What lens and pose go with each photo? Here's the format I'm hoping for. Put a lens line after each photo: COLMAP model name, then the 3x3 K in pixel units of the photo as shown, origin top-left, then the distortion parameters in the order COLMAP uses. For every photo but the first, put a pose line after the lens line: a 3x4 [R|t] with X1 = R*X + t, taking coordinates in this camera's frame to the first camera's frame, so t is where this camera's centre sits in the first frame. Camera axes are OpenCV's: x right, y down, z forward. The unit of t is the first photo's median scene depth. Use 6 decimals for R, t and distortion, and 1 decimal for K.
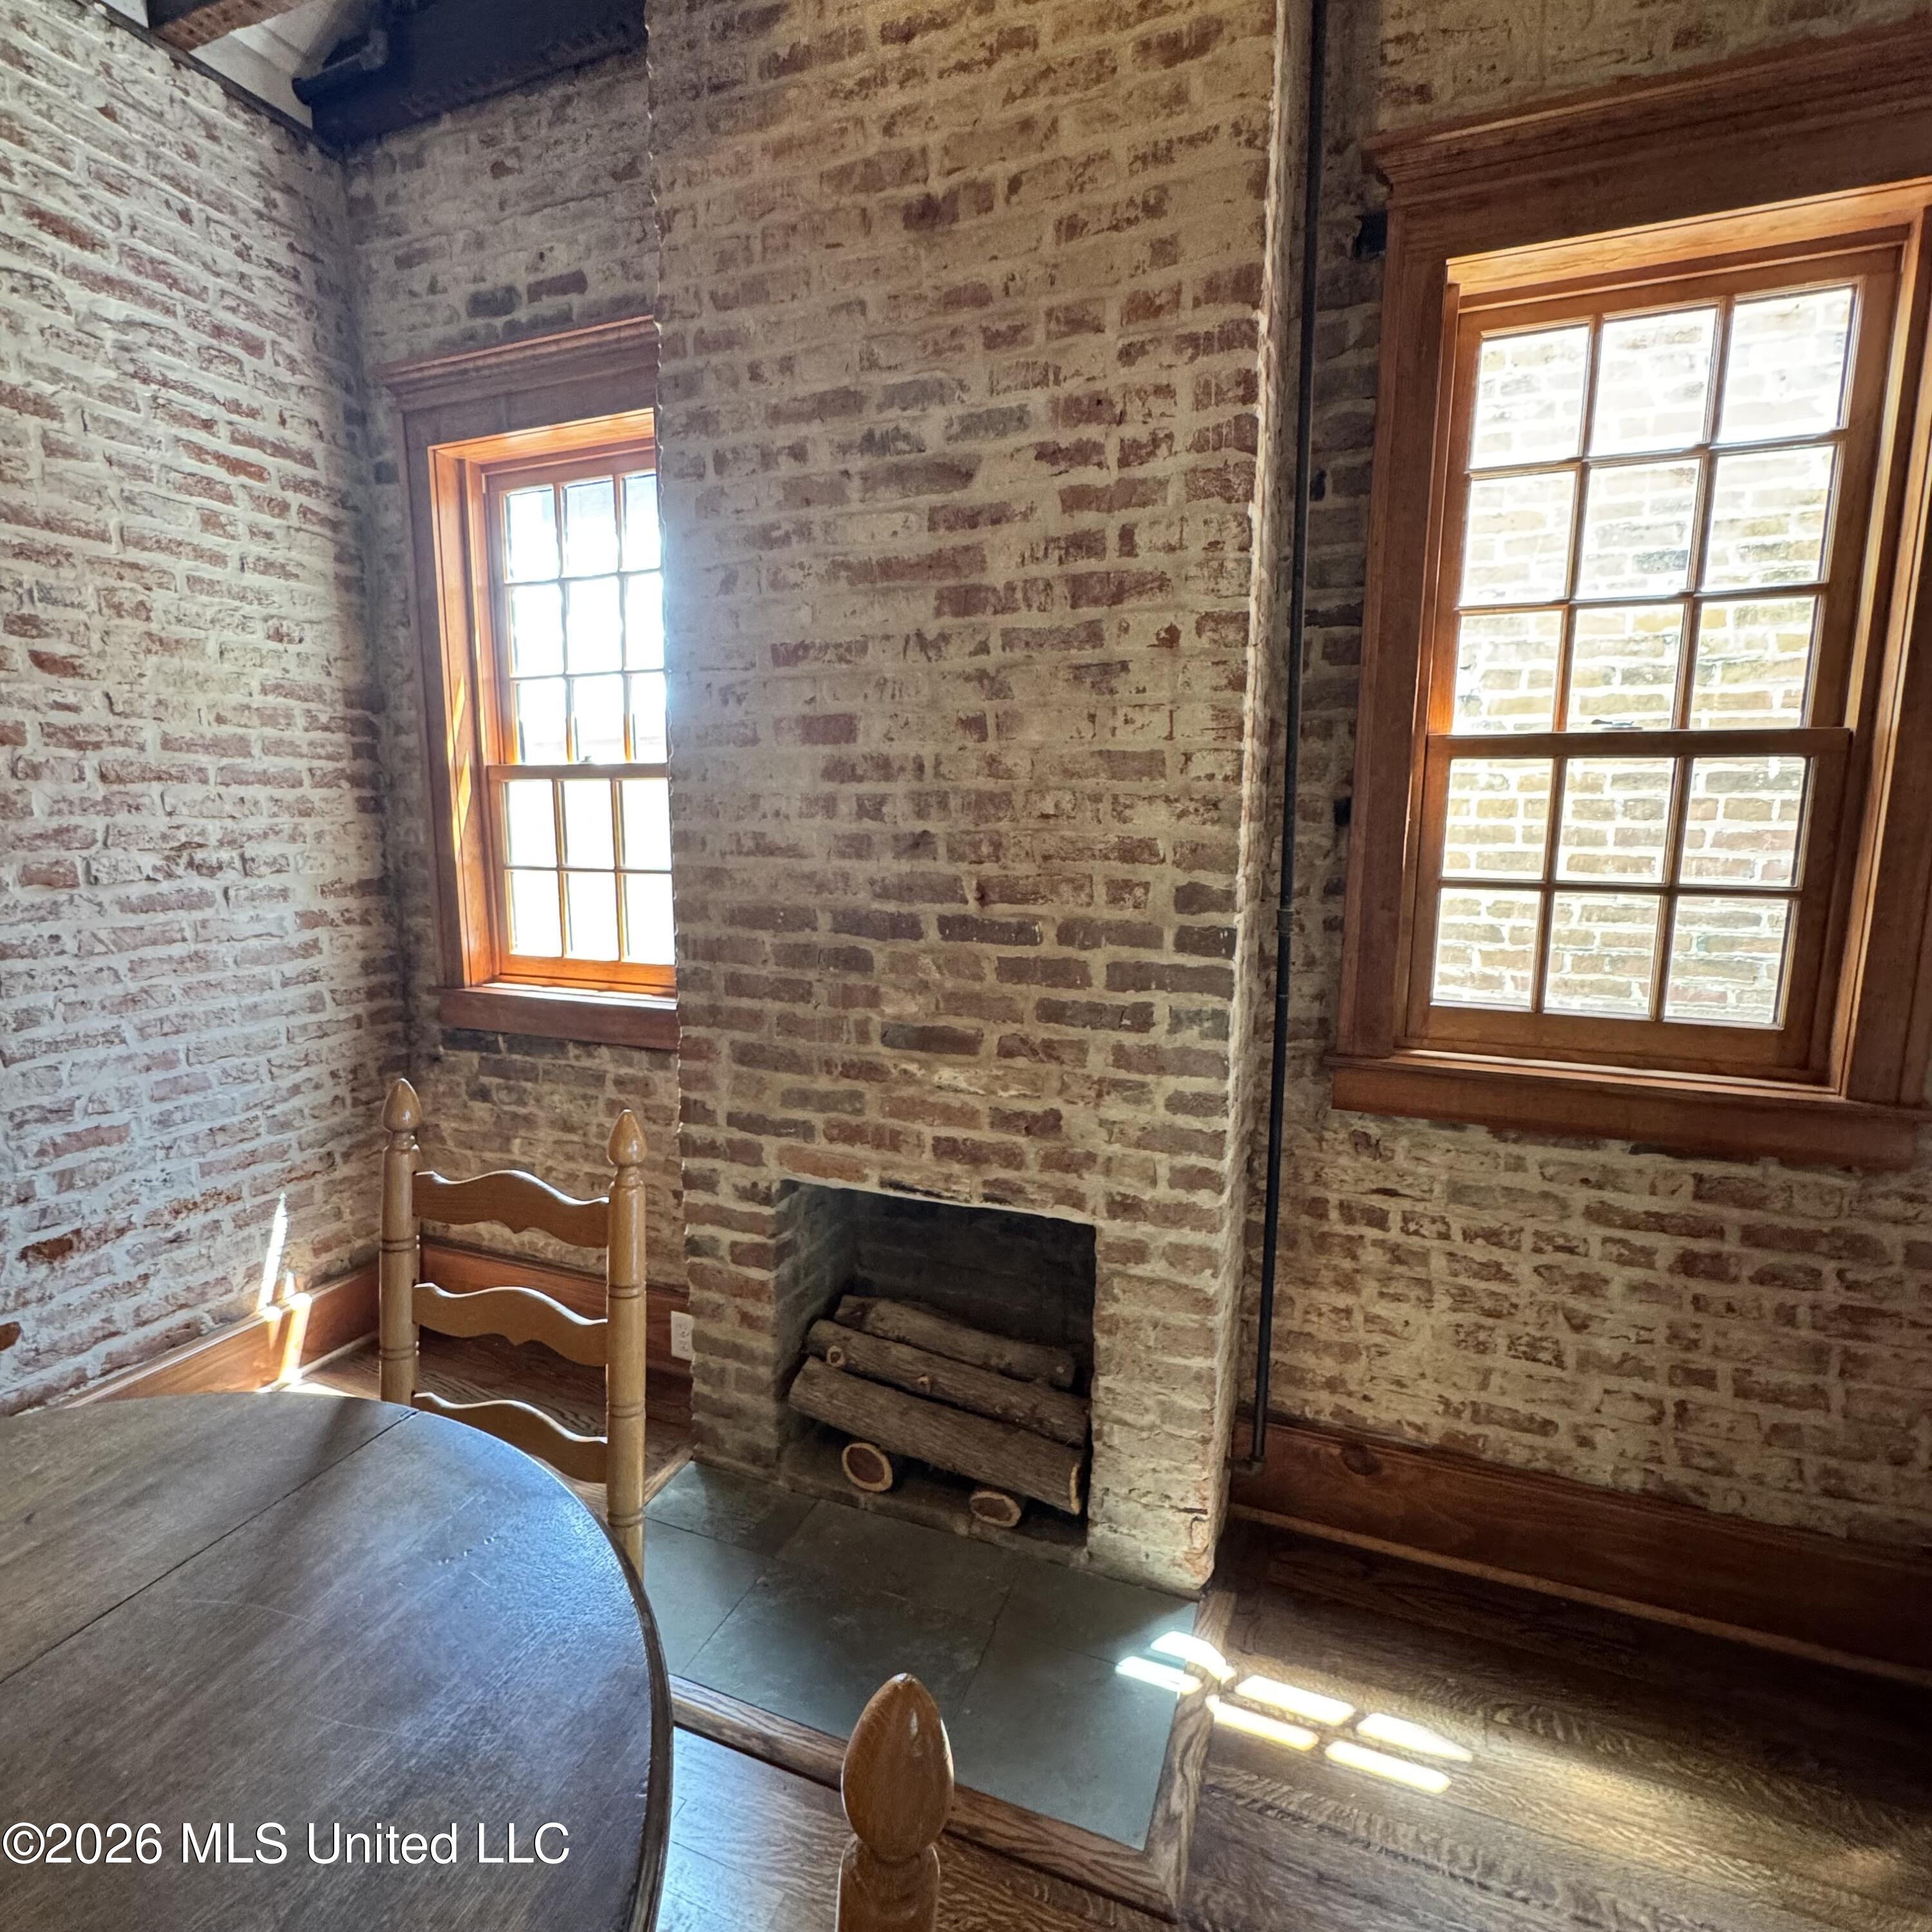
lens RADIAL K [[1021.8, 0, 966.0], [0, 1021.8, 966.0], [0, 0, 1]] dist [-0.002204, -0.000441]
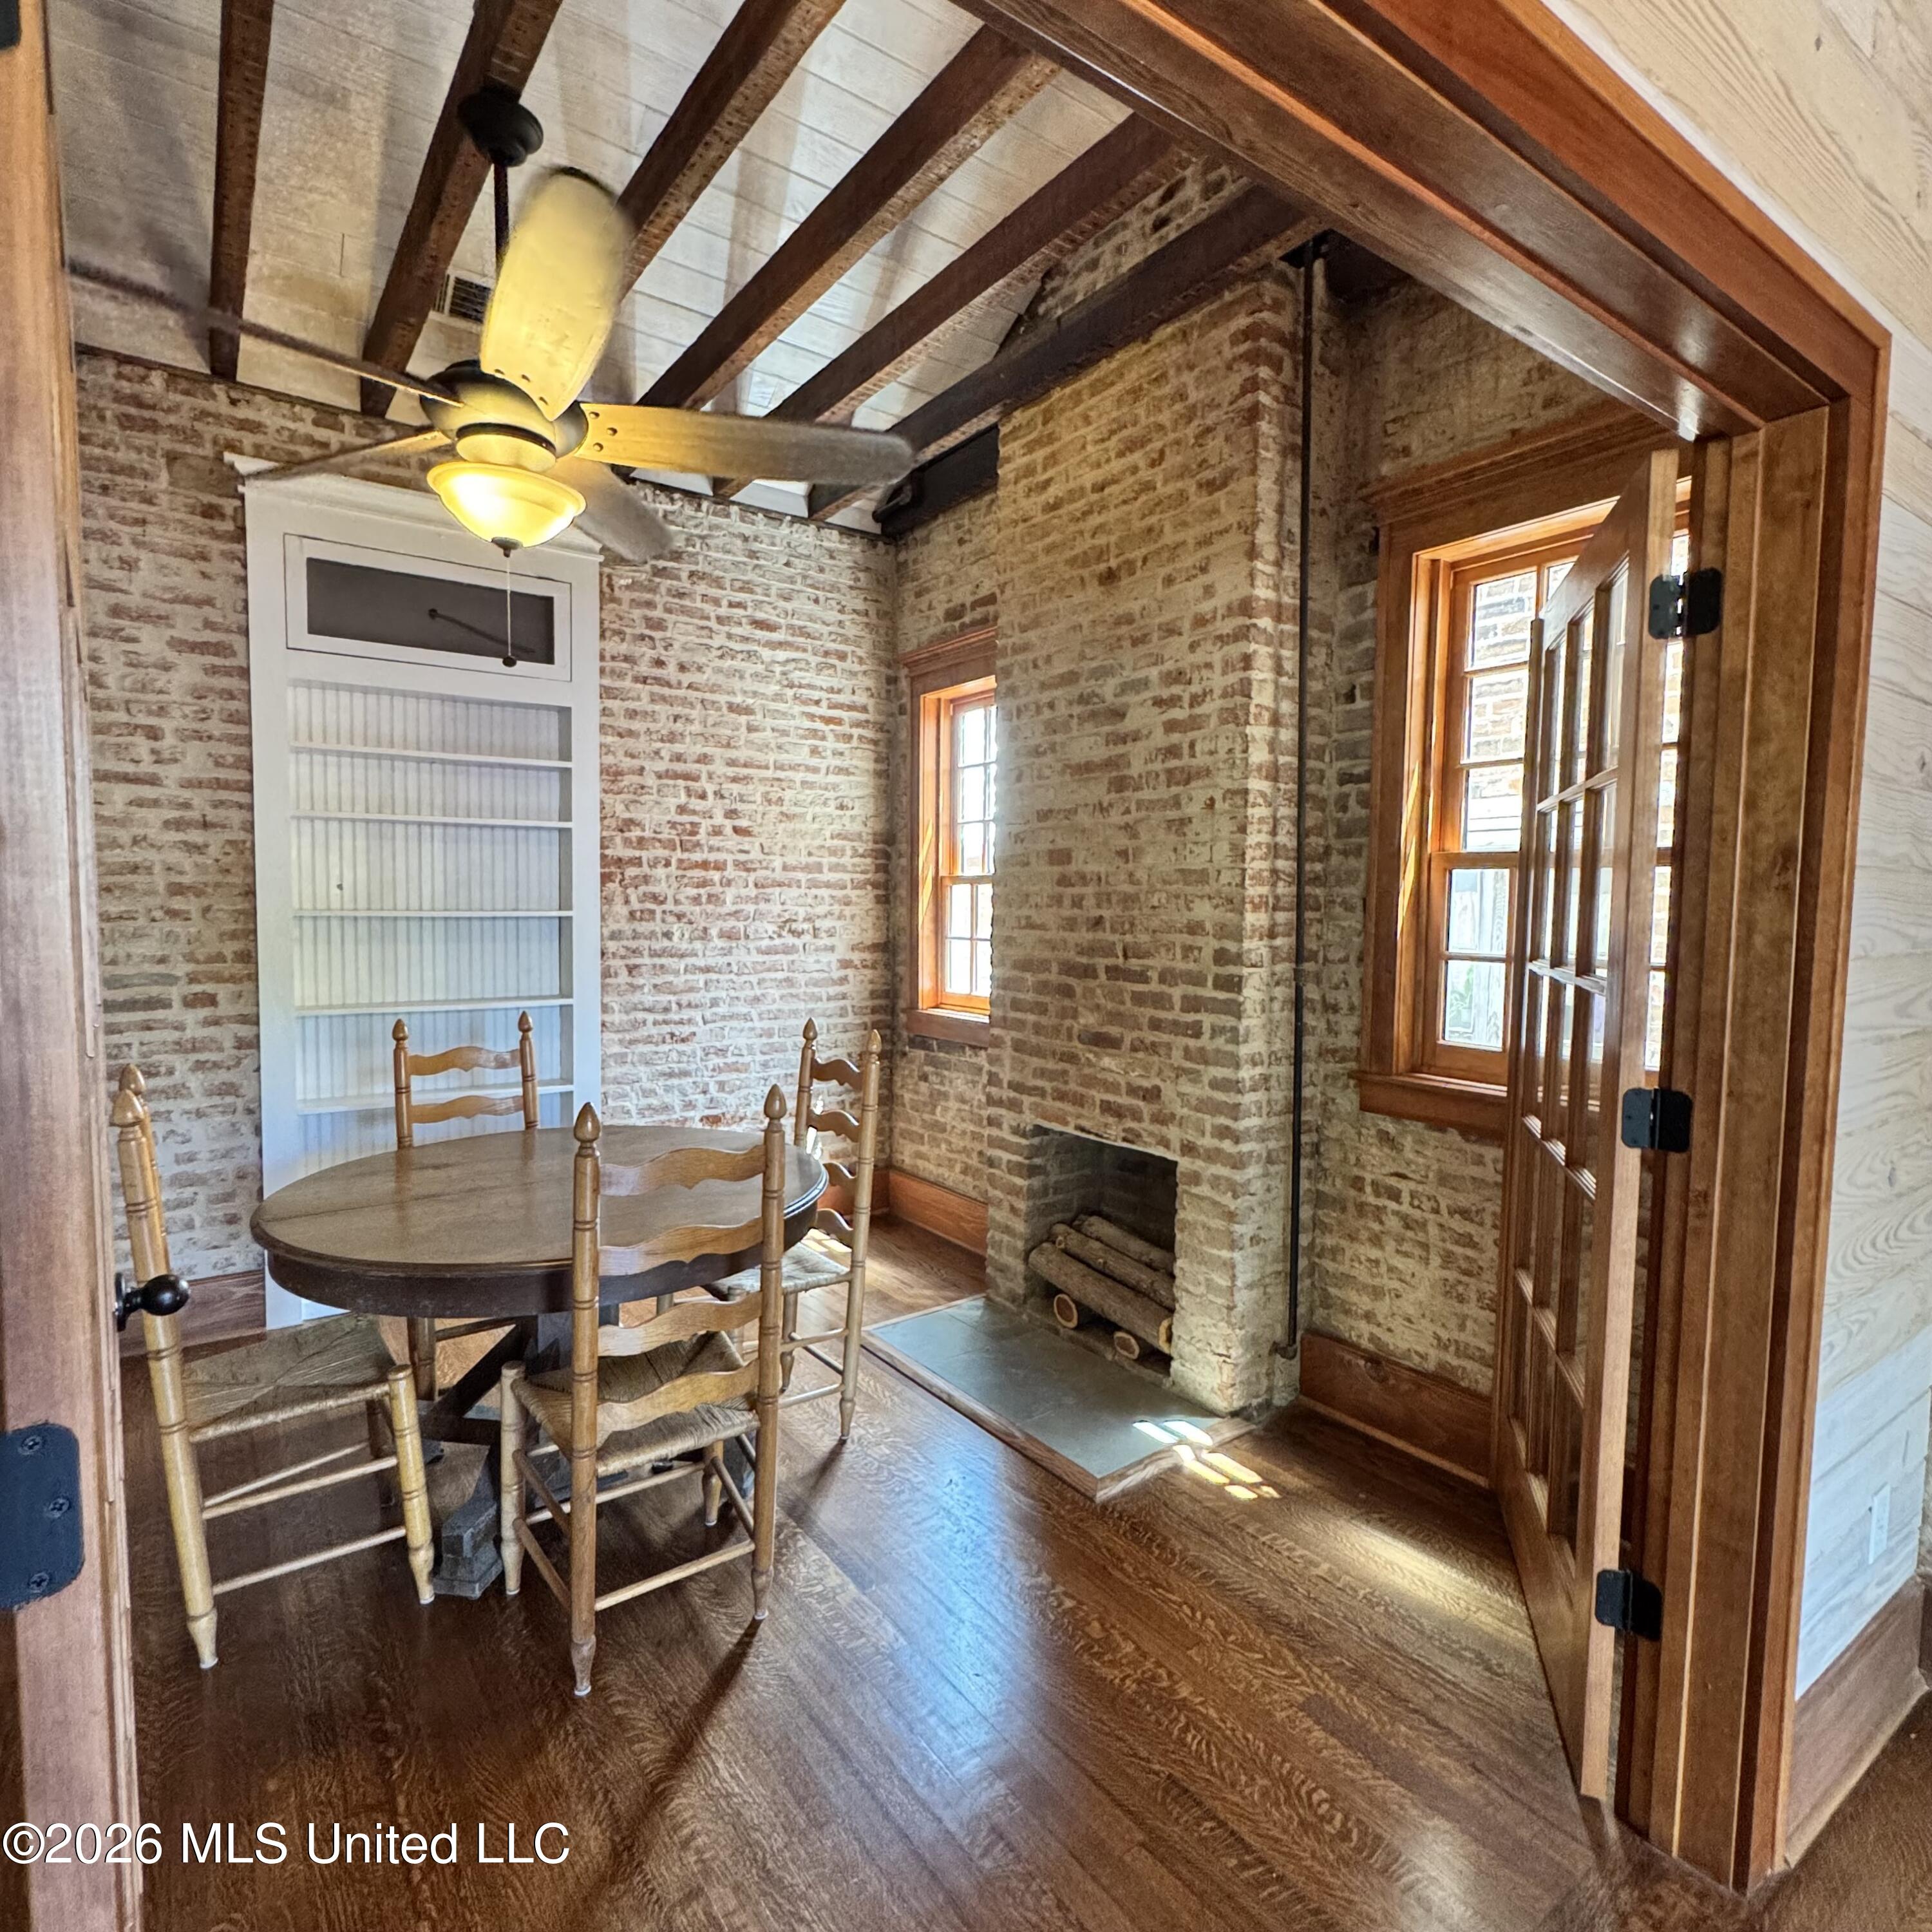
lens RADIAL K [[1032.7, 0, 968.4], [0, 1032.7, 964.1], [0, 0, 1]] dist [-0.003057, -0.000483]
pose [[0.849326, 0.034606, -0.526733, 0.632543], [-0.083219, 0.994149, -0.068871, 0.078968], [0.521268, 0.102328, 0.847236, -0.524084]]
